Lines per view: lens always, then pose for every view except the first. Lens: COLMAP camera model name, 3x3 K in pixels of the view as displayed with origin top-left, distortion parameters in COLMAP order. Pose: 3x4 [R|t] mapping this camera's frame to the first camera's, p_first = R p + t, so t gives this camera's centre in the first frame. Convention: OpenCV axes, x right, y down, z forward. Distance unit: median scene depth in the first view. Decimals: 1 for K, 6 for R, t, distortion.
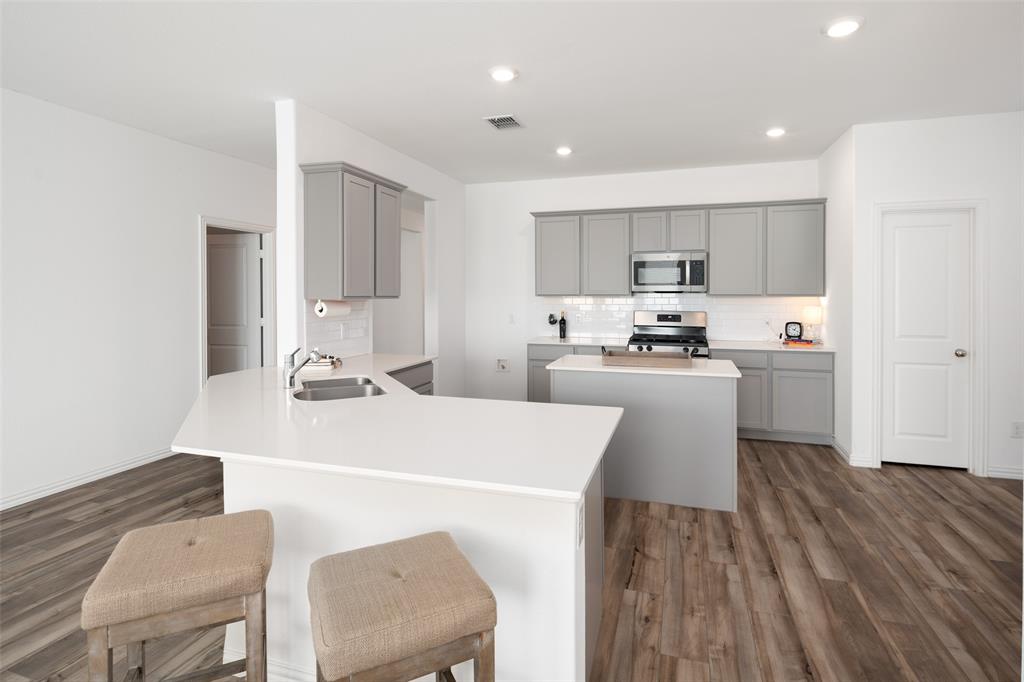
lens RADIAL K [[505.4, 0, 530.6], [0, 505.4, 298.8], [0, 0, 1]] dist [0.006644, -0.004635]
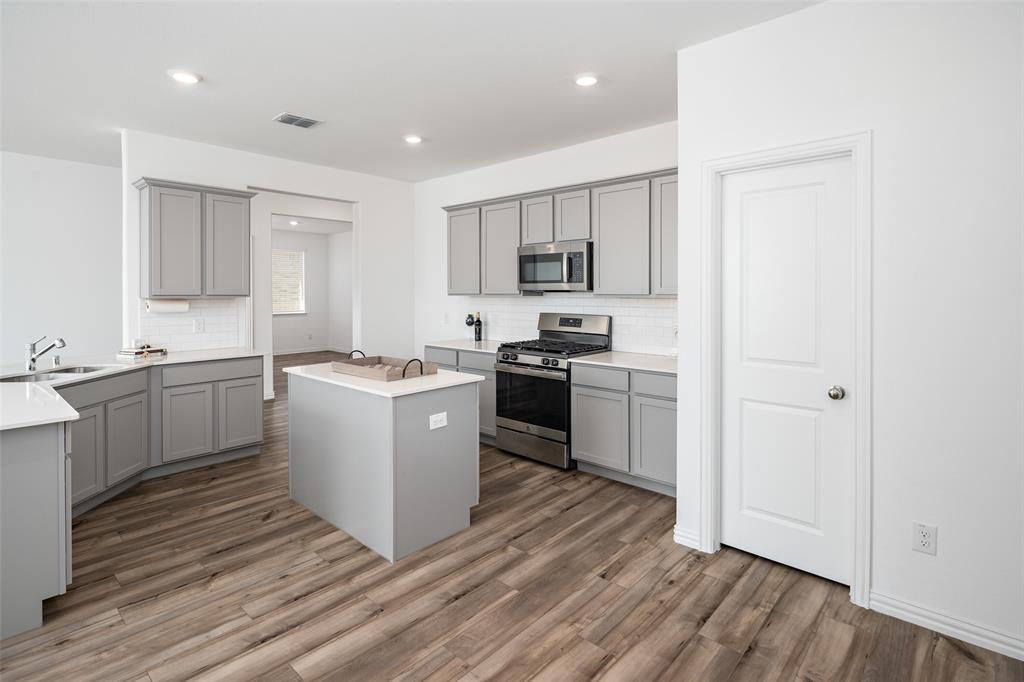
lens RADIAL K [[505.4, 0, 500.9], [0, 505.4, 296.2], [0, 0, 1]] dist [0.006644, -0.004635]
pose [[0.898970, 0.003960, -0.437992, 0.829574], [-0.004183, 0.999991, 0.000455, -0.006978], [0.437990, 0.001423, 0.898979, 0.311278]]
